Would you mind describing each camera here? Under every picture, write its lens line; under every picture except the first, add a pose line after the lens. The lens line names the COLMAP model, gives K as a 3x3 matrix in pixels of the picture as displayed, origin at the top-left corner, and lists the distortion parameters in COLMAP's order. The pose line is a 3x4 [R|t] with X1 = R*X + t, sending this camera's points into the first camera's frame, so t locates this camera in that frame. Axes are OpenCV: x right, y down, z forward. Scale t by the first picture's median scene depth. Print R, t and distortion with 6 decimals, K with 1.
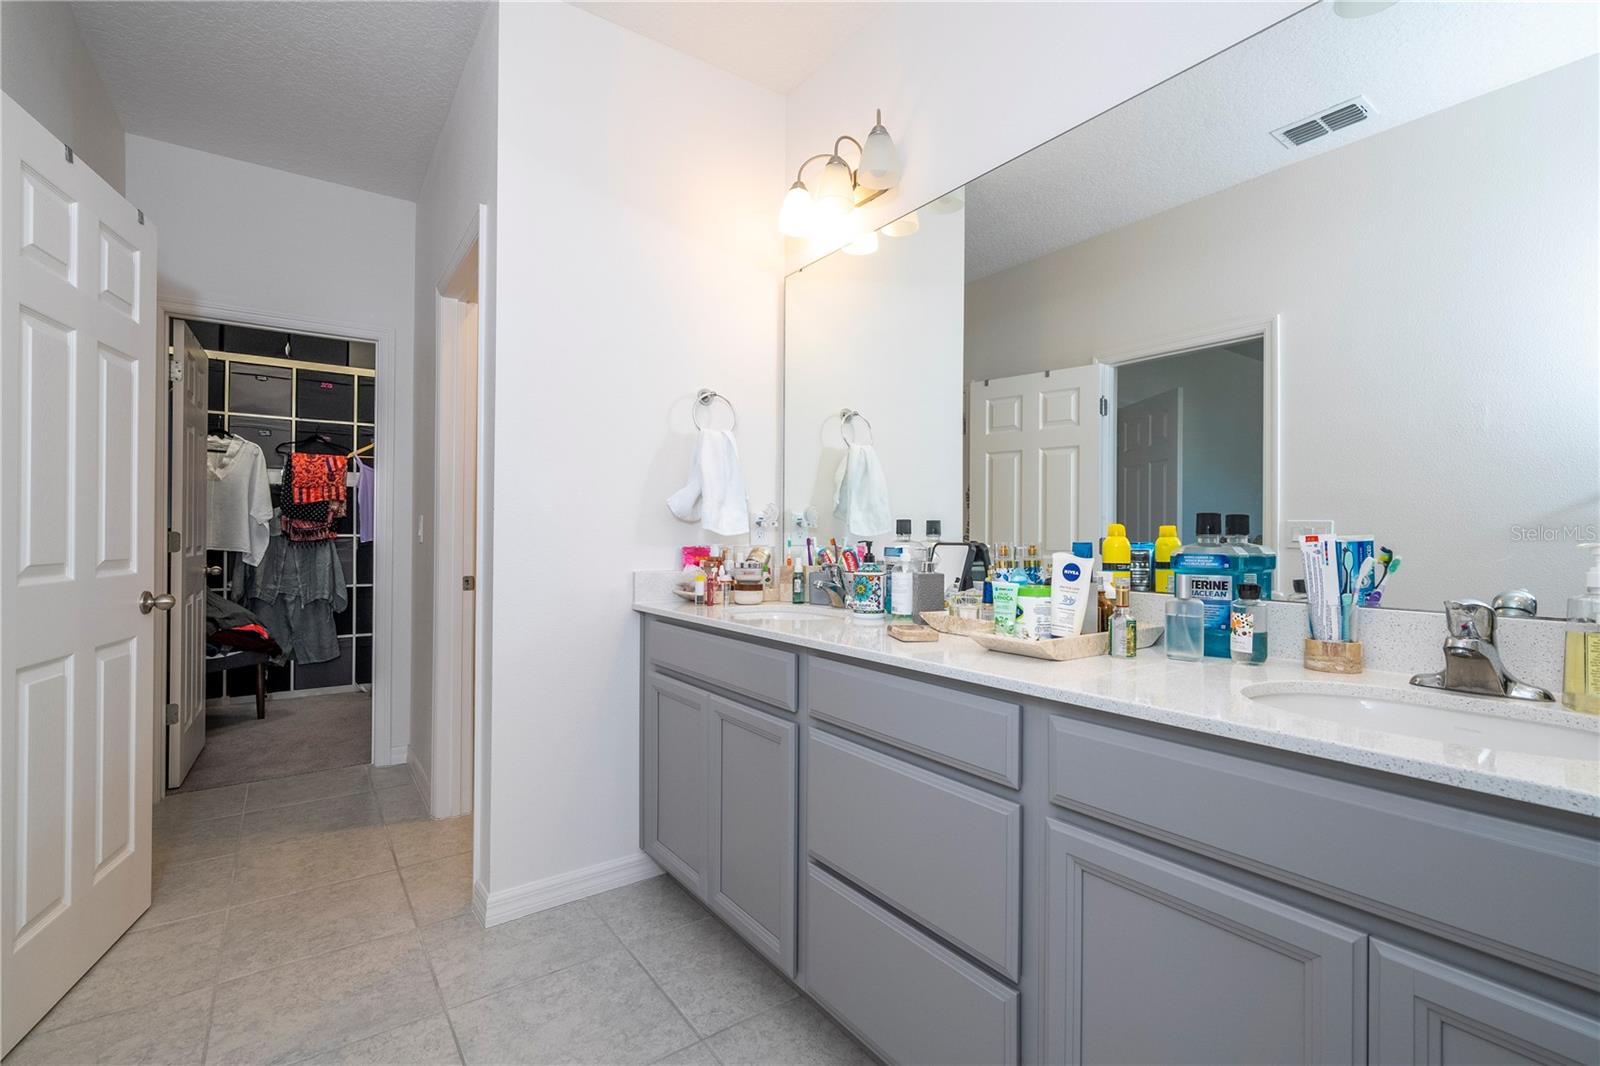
lens RADIAL K [[718.1, 0, 800.3], [0, 718.1, 535.2], [0, 0, 1]] dist [-0.005806, 0.001956]
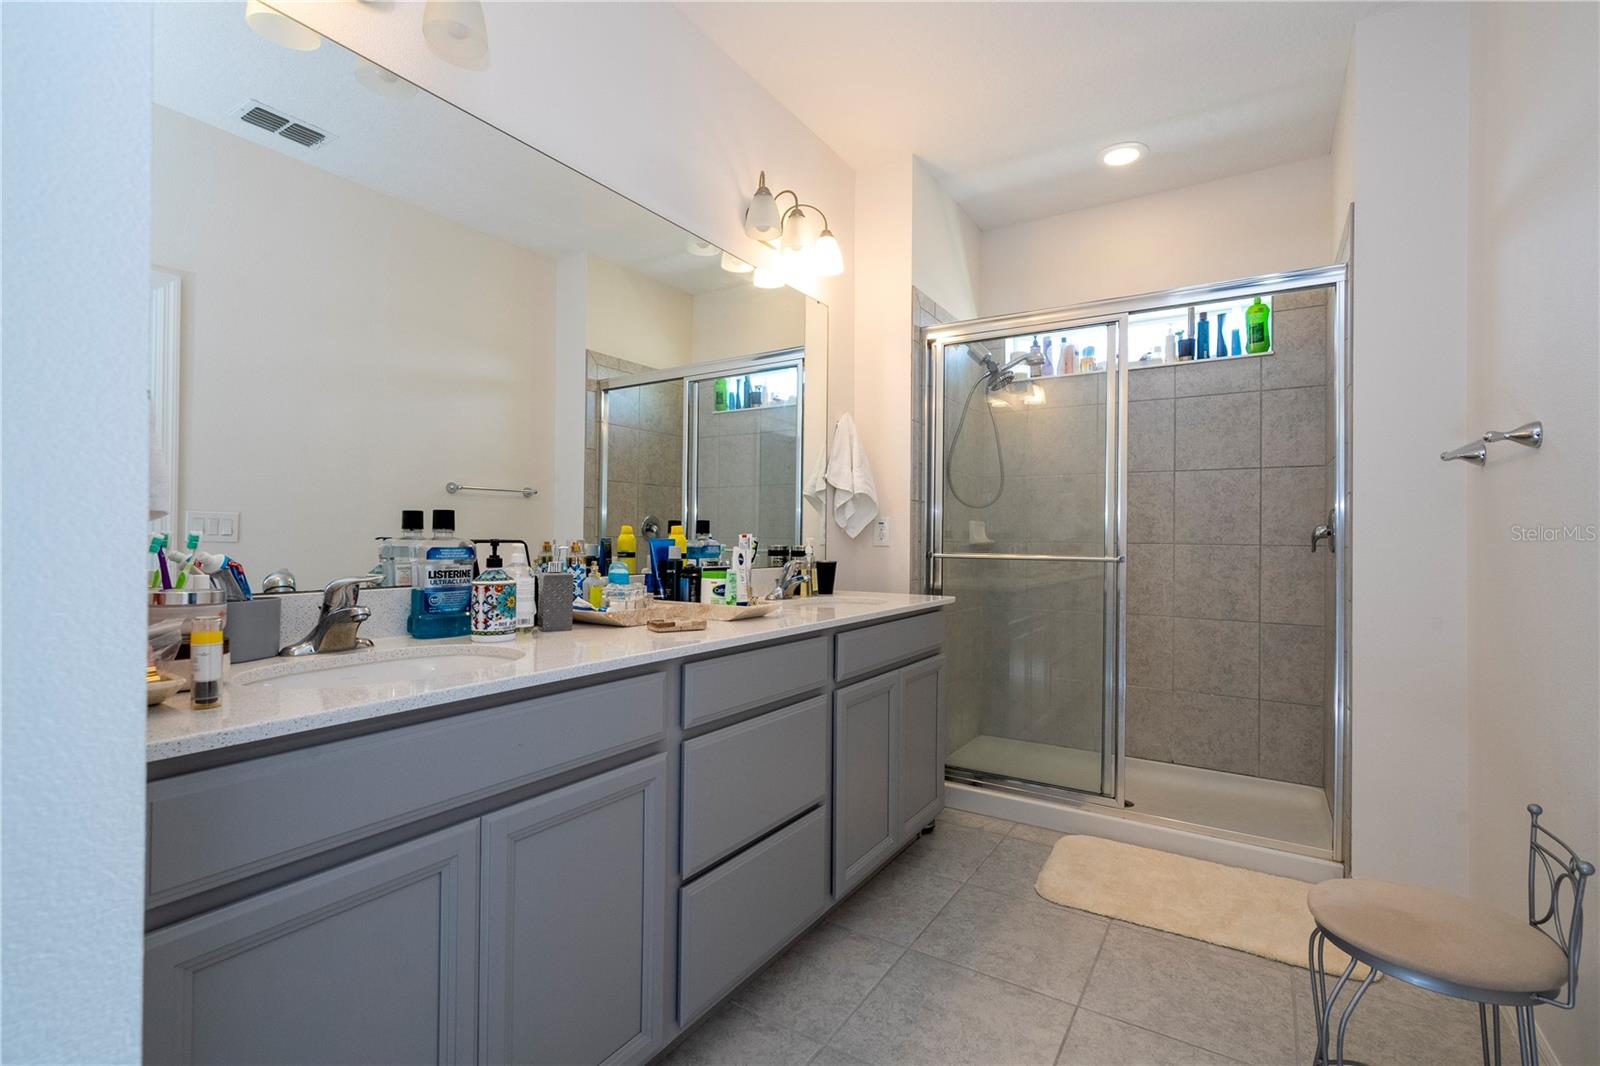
lens RADIAL K [[718.1, 0, 800.8], [0, 718.1, 533.4], [0, 0, 1]] dist [-0.005806, 0.001956]
pose [[-0.358805, -0.007146, 0.933385, -0.734180], [-0.015343, 0.999881, 0.001758, -0.004510], [-0.933286, -0.013690, -0.358872, 0.984100]]
